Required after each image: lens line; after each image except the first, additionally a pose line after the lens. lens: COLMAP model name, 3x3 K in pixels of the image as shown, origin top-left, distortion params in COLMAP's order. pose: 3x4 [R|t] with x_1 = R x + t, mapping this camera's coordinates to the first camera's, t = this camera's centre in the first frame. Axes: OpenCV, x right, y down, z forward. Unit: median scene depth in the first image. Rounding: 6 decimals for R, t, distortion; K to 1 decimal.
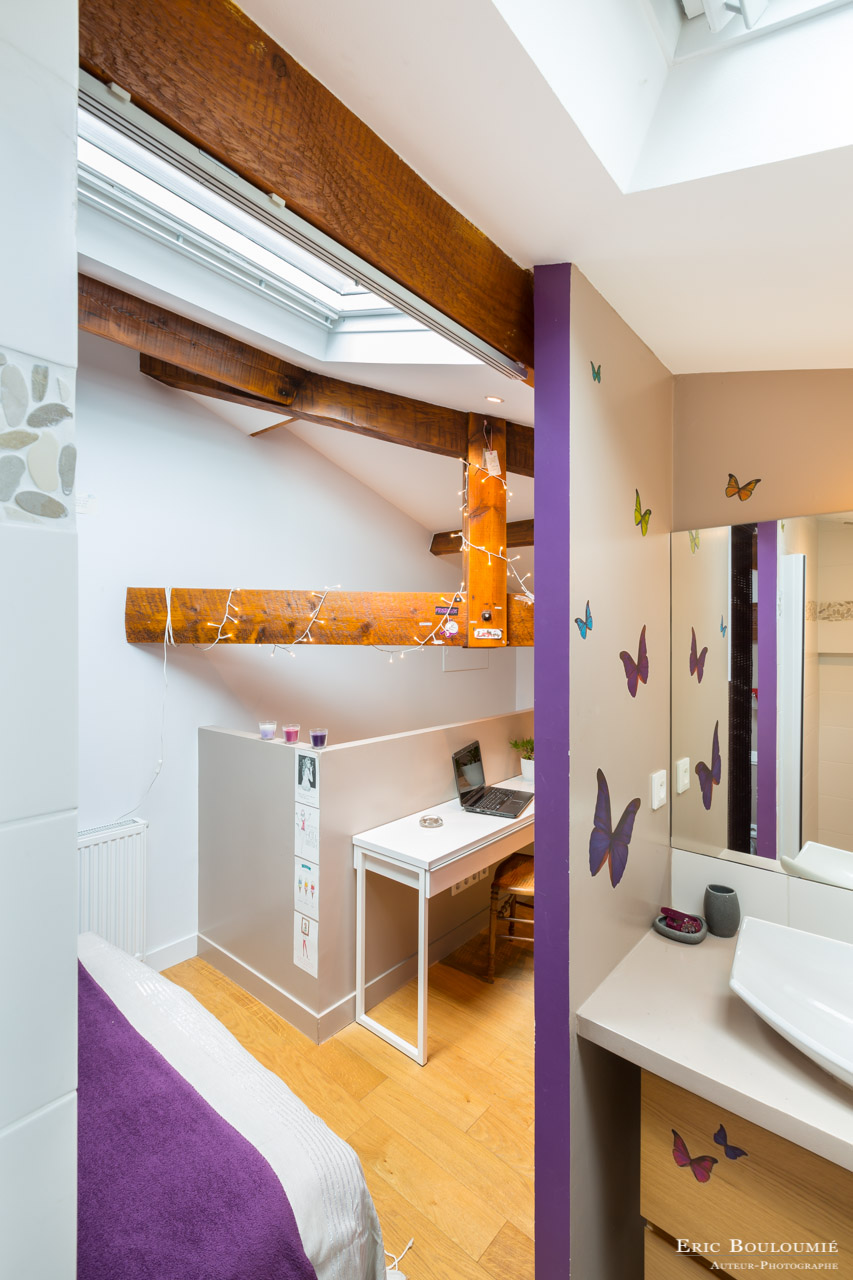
lens RADIAL K [[573.5, 0, 426.5], [0, 573.5, 640.0], [0, 0, 1]] dist [0.000381, 0.000086]
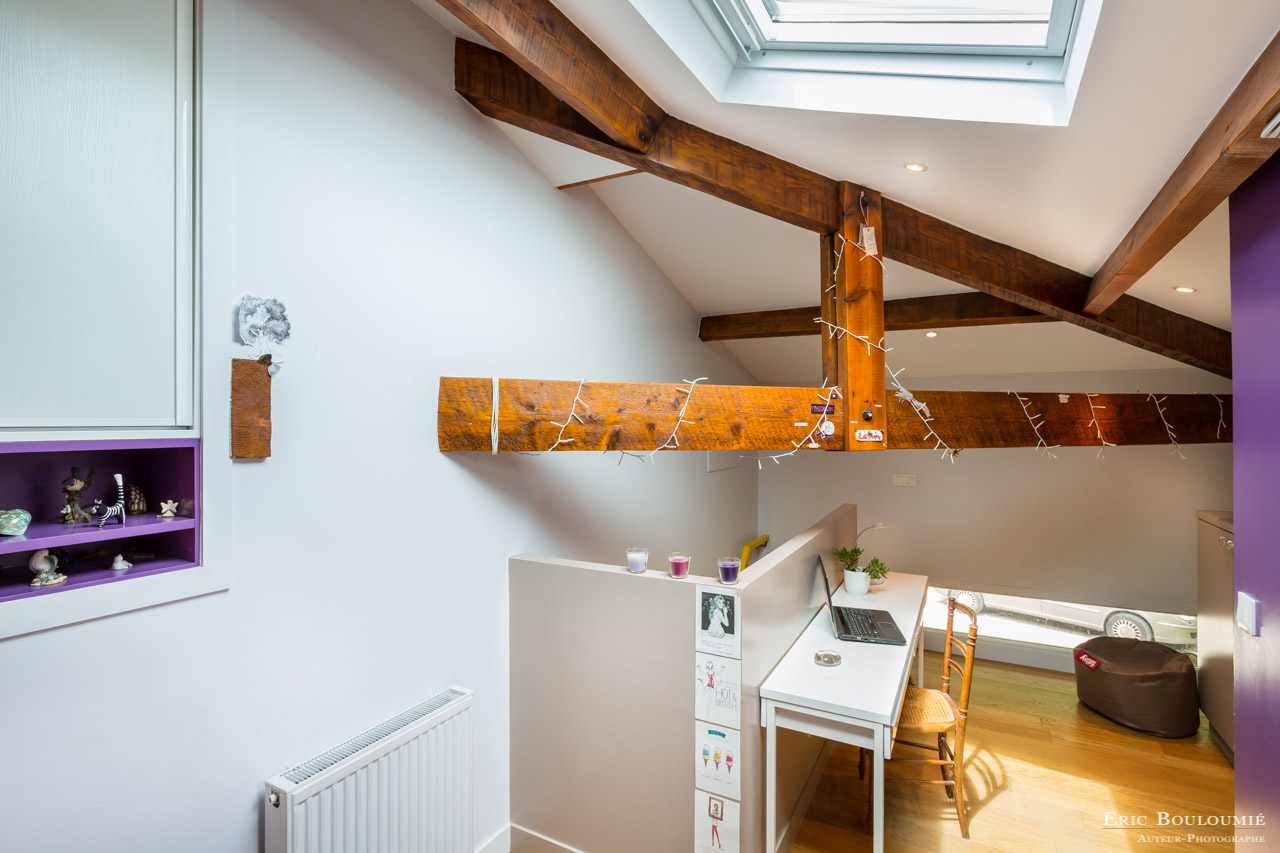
lens RADIAL K [[597.1, 0, 643.7], [0, 597.1, 422.9], [0, 0, 1]] dist [-0.002317, -0.000013]
pose [[0.976635, -0.002830, 0.214884, -0.427103], [0.003930, 0.999981, -0.004693, -0.027314], [-0.214867, 0.005428, 0.976628, 0.186709]]
